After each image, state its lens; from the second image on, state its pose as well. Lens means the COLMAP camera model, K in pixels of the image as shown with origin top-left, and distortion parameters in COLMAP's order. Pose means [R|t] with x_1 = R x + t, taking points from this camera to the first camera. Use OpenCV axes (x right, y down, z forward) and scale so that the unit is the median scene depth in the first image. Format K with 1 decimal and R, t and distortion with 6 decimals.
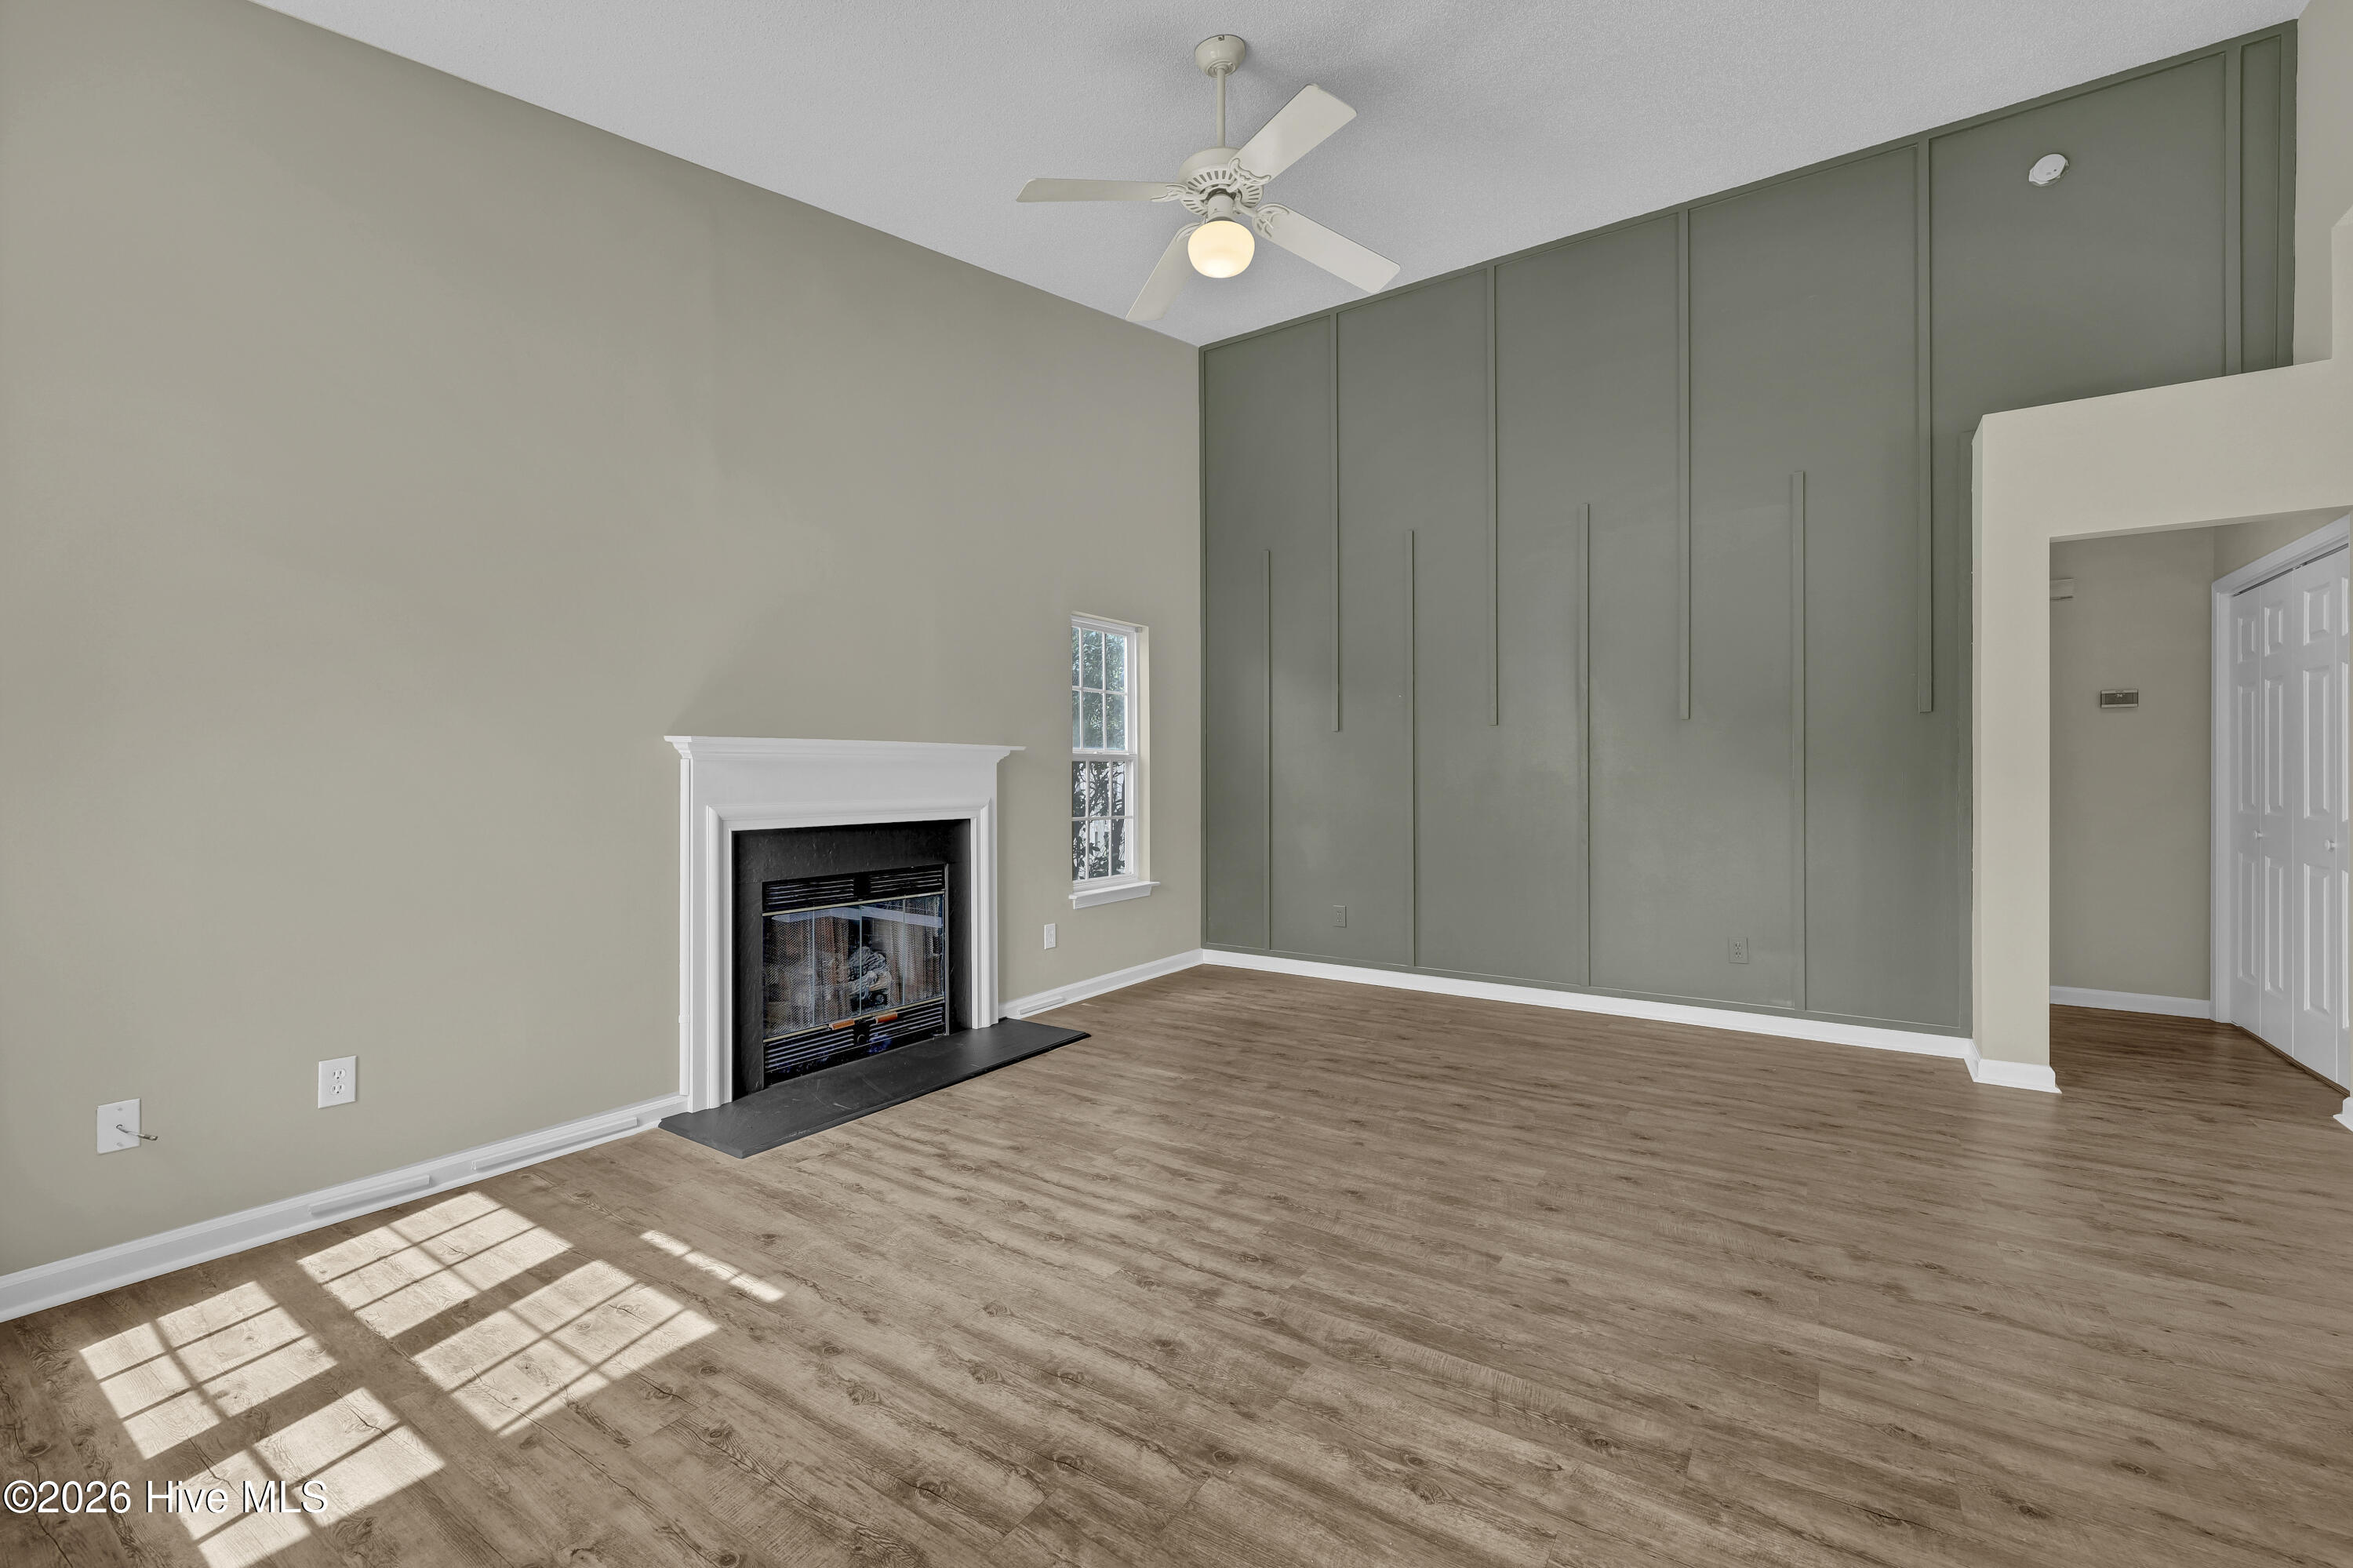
lens RADIAL K [[1002.8, 0, 1191.0], [0, 1002.8, 781.2], [0, 0, 1]] dist [-0.000694, 0.000803]
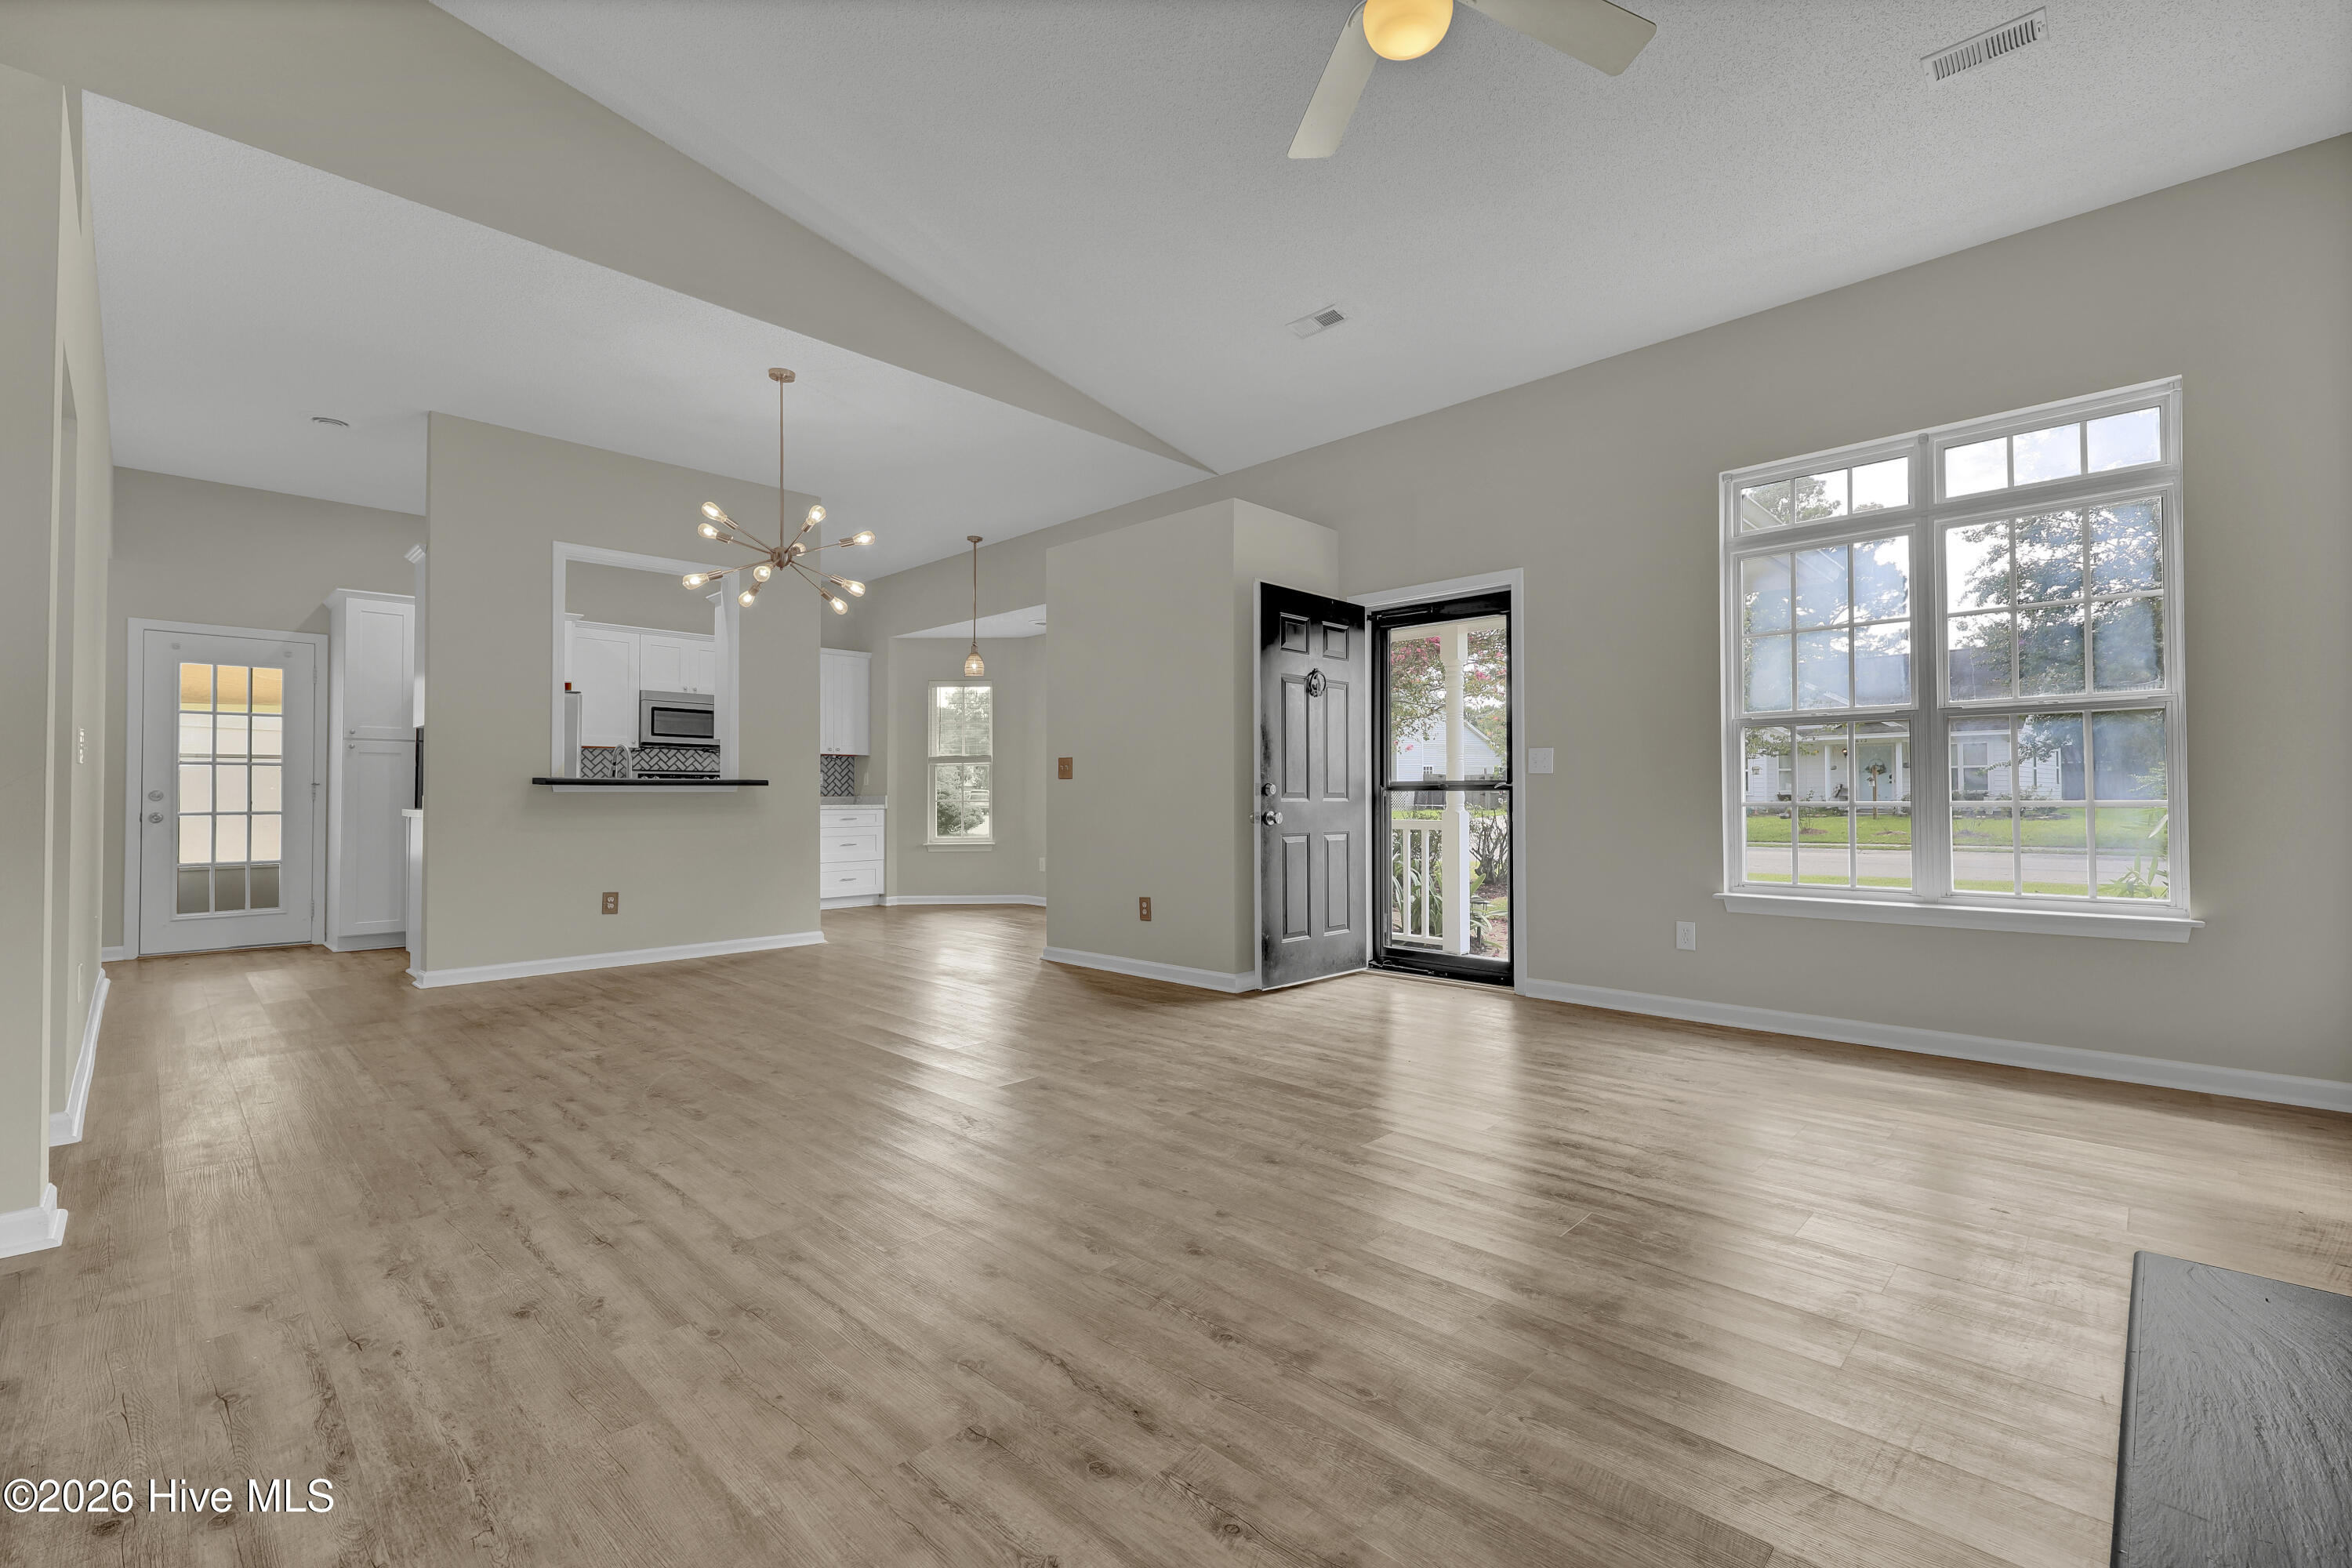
lens RADIAL K [[1002.4, 0, 1178.4], [0, 1002.4, 788.4], [0, 0, 1]] dist [-0.000694, 0.000803]
pose [[-0.980640, 0.001985, 0.195807, 0.047432], [0.002693, 0.999991, 0.003351, 0.042345], [-0.195799, 0.003814, -0.980637, 1.483441]]
